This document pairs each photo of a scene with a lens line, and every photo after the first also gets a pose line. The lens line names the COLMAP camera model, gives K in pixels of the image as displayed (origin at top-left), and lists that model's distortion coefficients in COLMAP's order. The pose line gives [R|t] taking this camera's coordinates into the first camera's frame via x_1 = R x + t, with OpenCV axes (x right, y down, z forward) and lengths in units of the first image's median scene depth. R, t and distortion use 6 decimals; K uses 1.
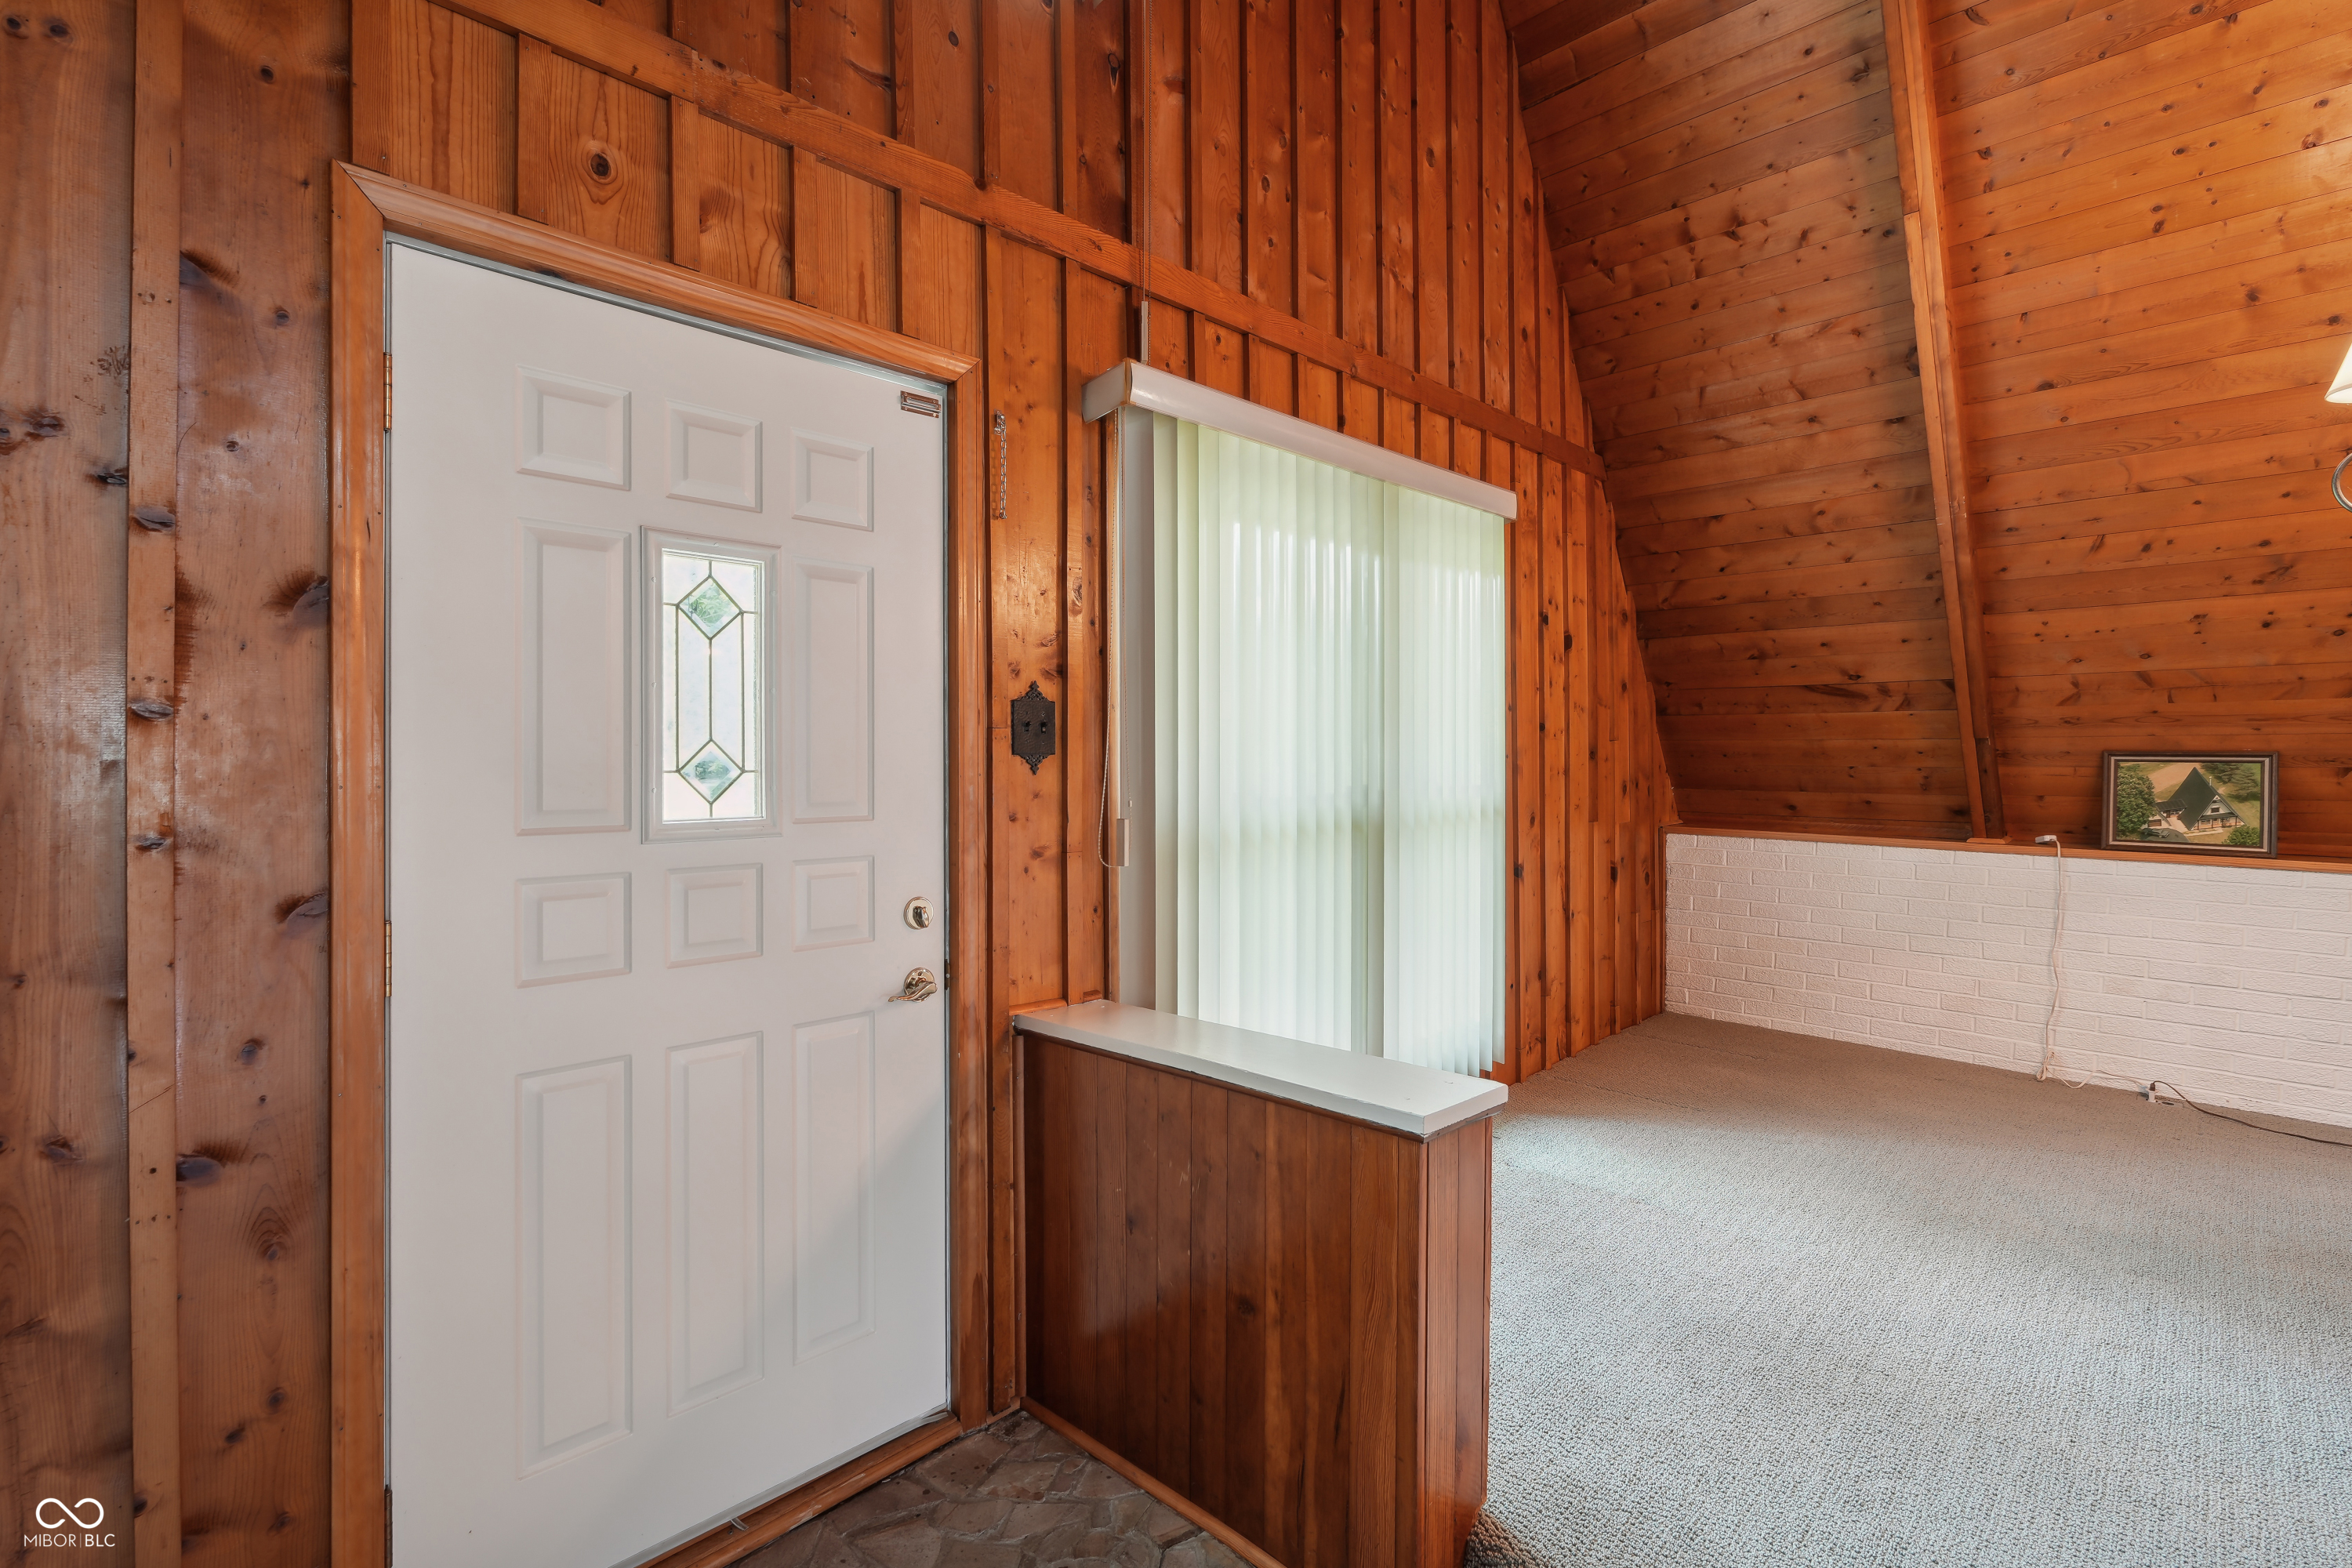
lens RADIAL K [[1064.3, 0, 1170.9], [0, 1064.3, 756.8], [0, 0, 1]] dist [-0.001665, -0.000002]
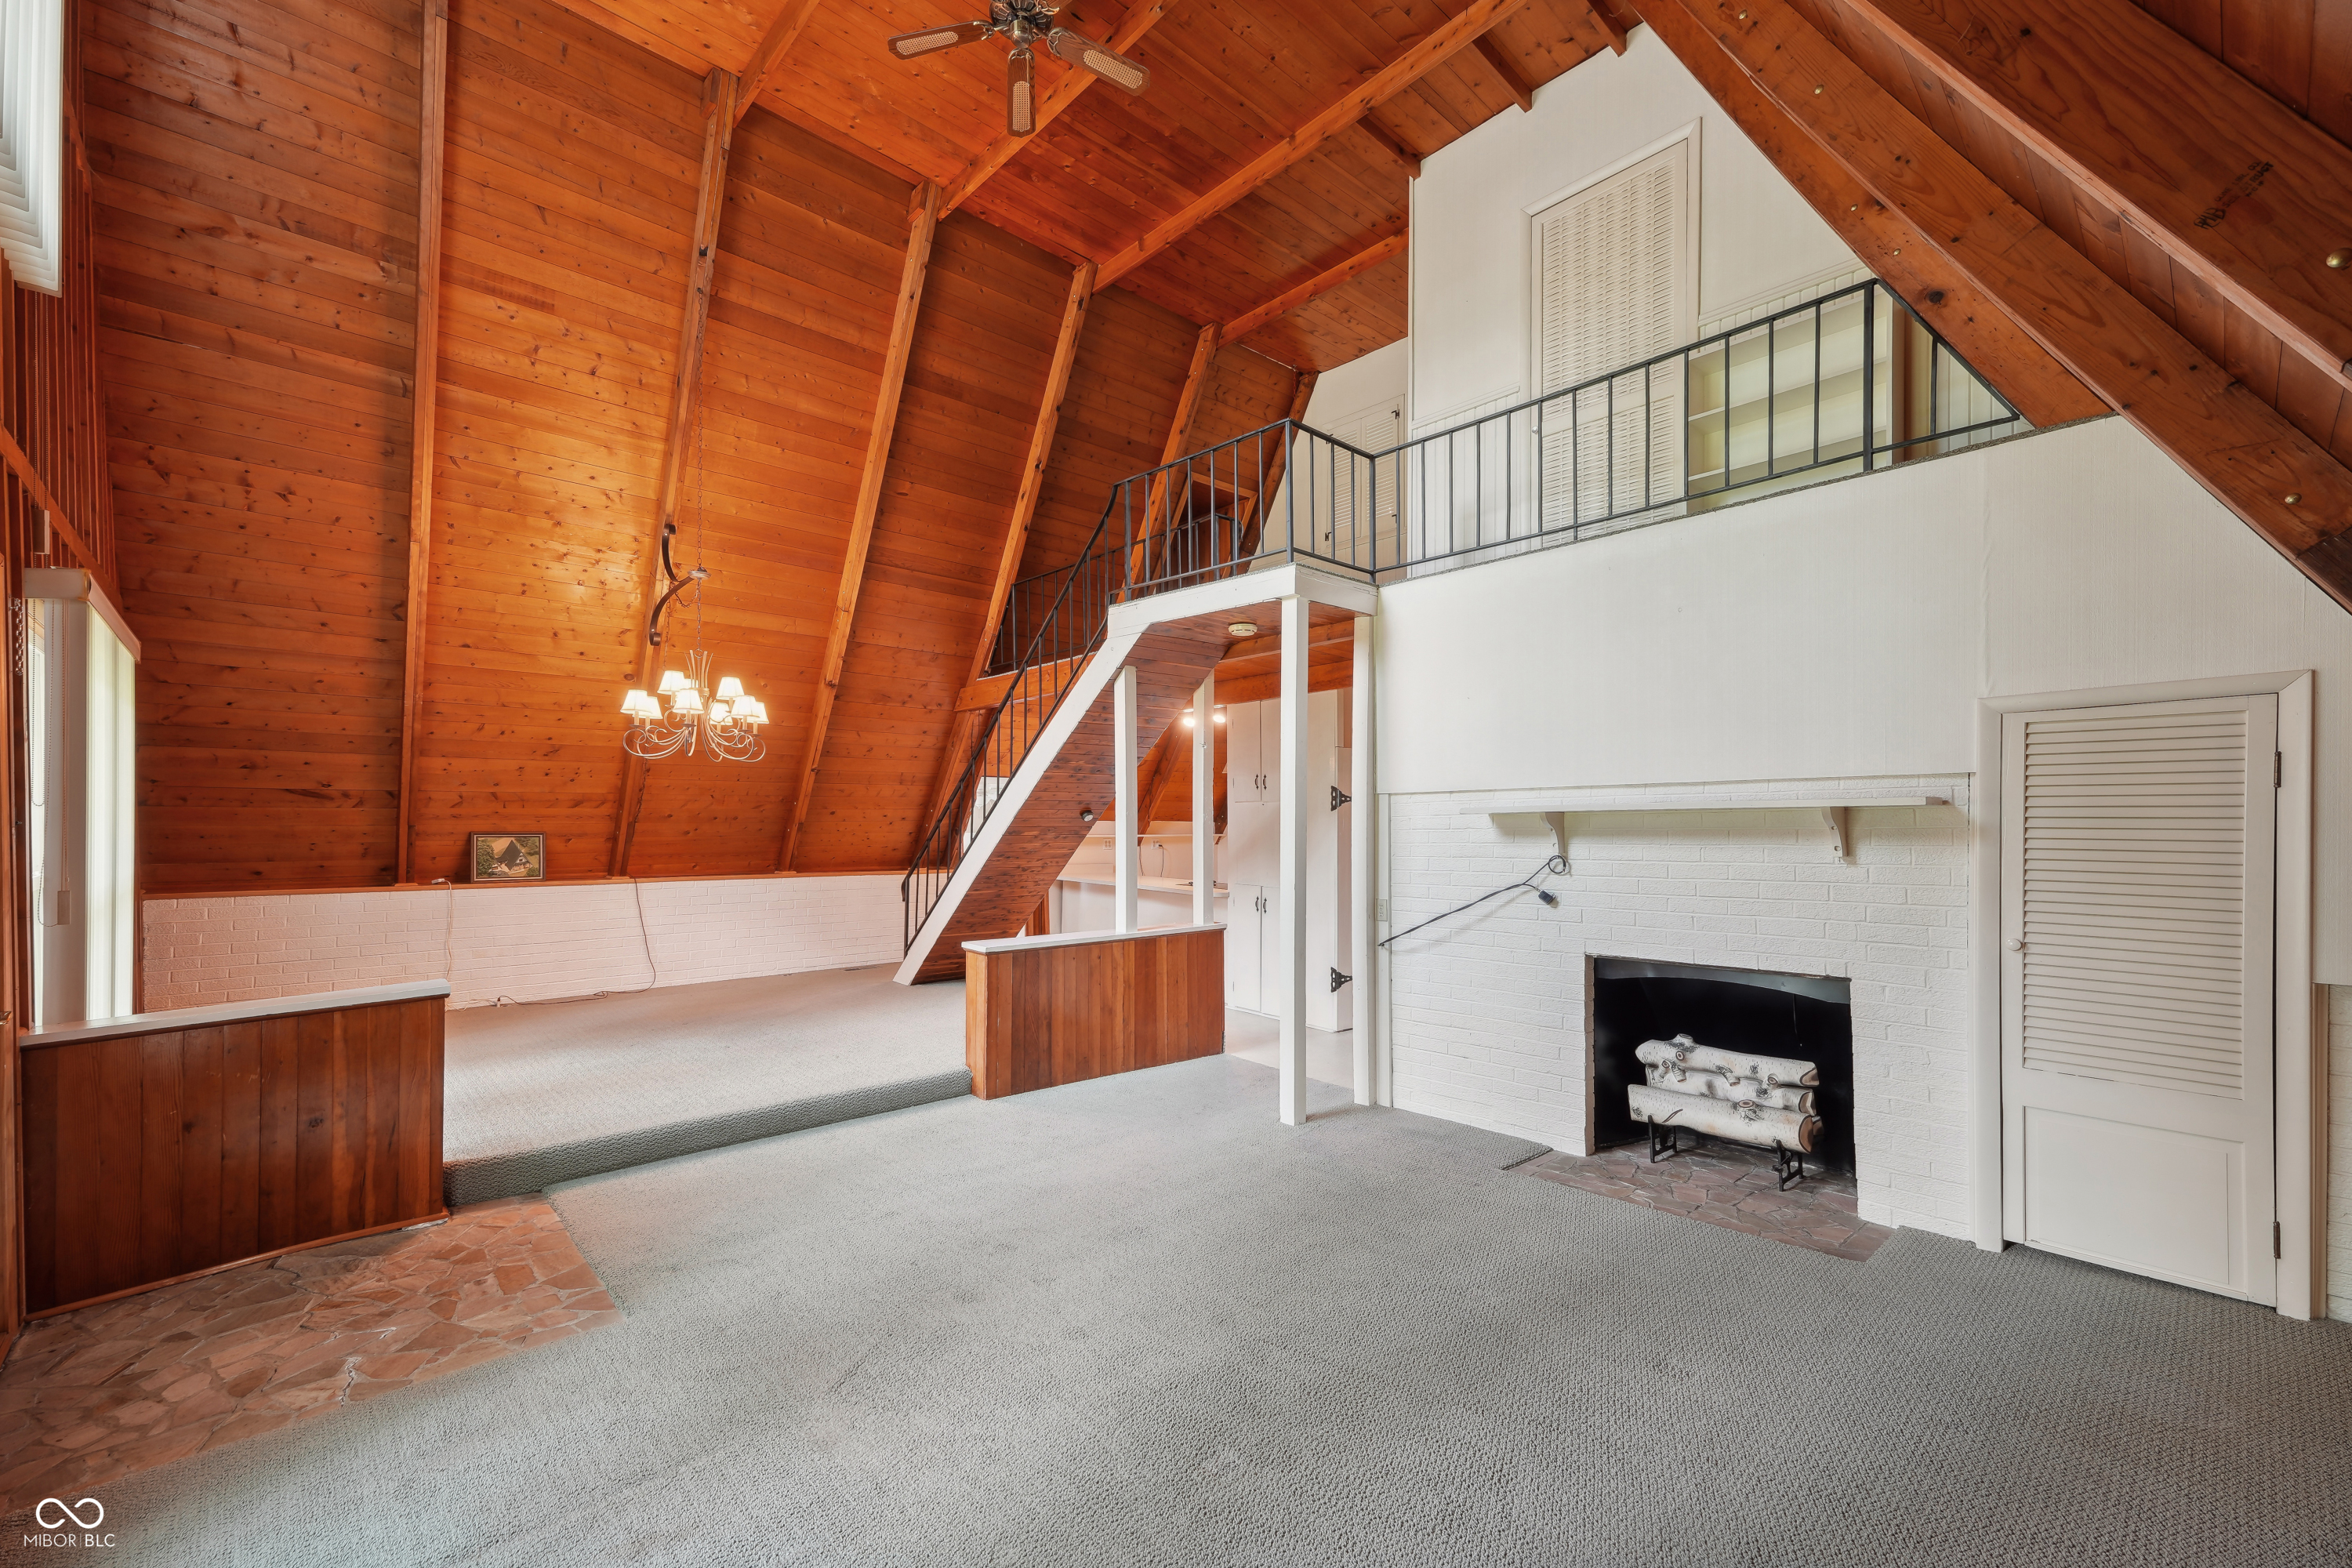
lens RADIAL K [[955.6, 0, 1142.7], [0, 955.6, 821.1], [0, 0, 1]] dist [0.020384, -0.000003]
pose [[0.059935, 0.000999, 0.998202, -0.809211], [0.005340, 0.999985, -0.001321, -0.016975], [-0.998188, 0.005409, 0.059929, -0.320311]]
